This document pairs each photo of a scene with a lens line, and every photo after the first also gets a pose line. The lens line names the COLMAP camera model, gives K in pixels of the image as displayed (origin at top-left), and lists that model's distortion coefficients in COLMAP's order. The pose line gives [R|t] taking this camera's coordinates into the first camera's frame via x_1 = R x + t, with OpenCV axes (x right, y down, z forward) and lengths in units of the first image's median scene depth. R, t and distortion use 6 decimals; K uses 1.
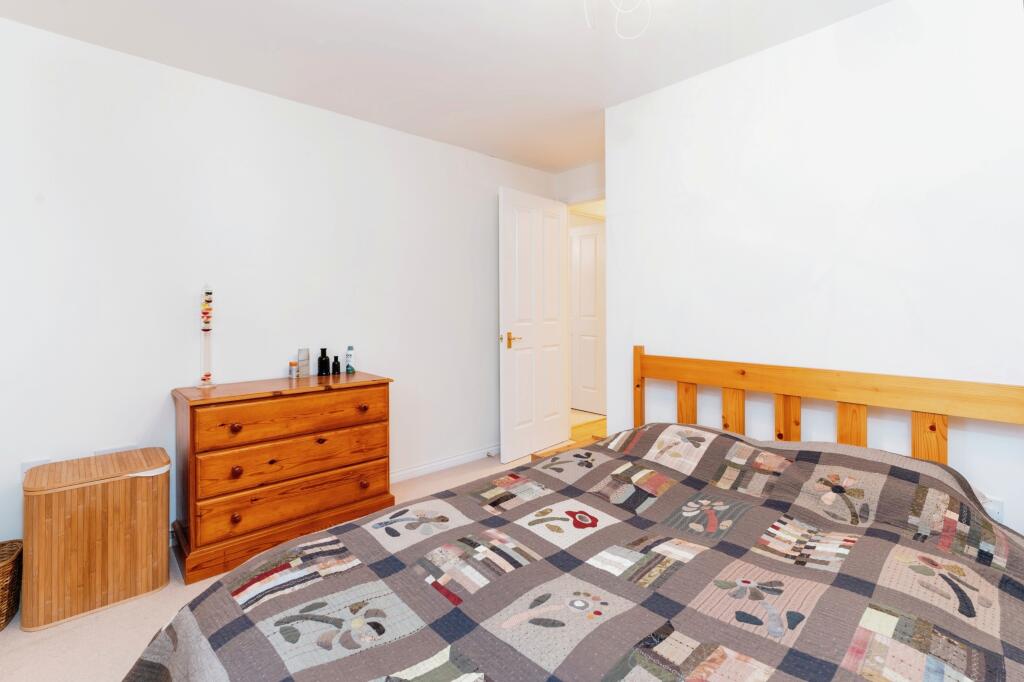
lens RADIAL K [[466.9, 0, 509.3], [0, 466.9, 334.7], [0, 0, 1]] dist [-0.001385, -0.000435]
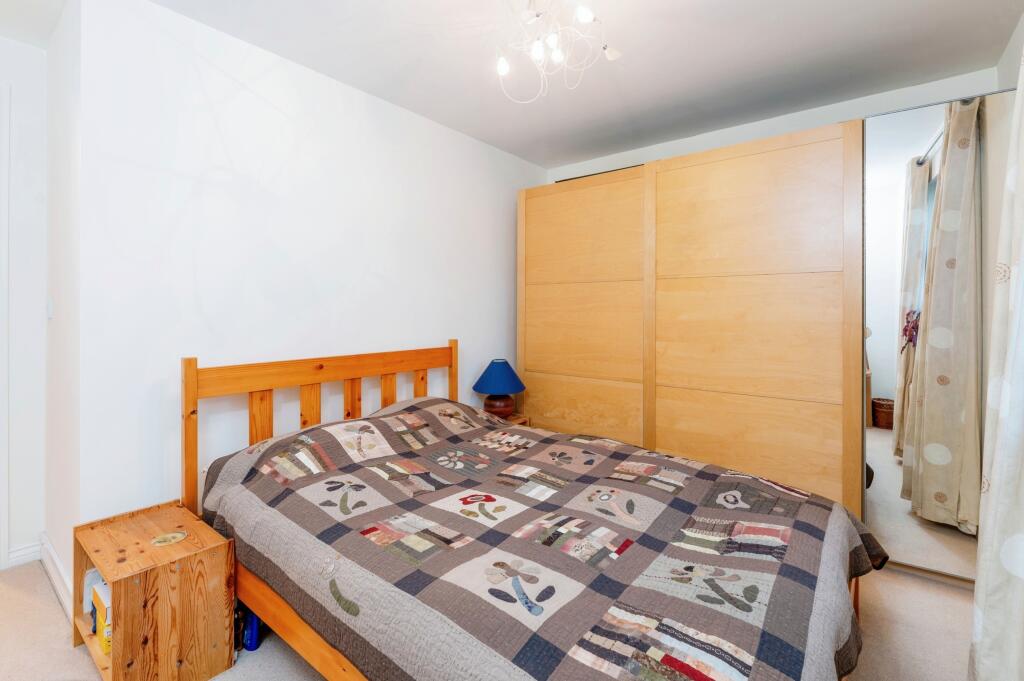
lens RADIAL K [[459.0, 0, 514.4], [0, 459.0, 311.6], [0, 0, 1]] dist [0.000963, -0.000012]
pose [[-0.161453, -0.003592, 0.986874, -1.022592], [0.056009, 0.998348, 0.012797, -0.058289], [-0.985290, 0.057340, -0.160985, 1.184365]]
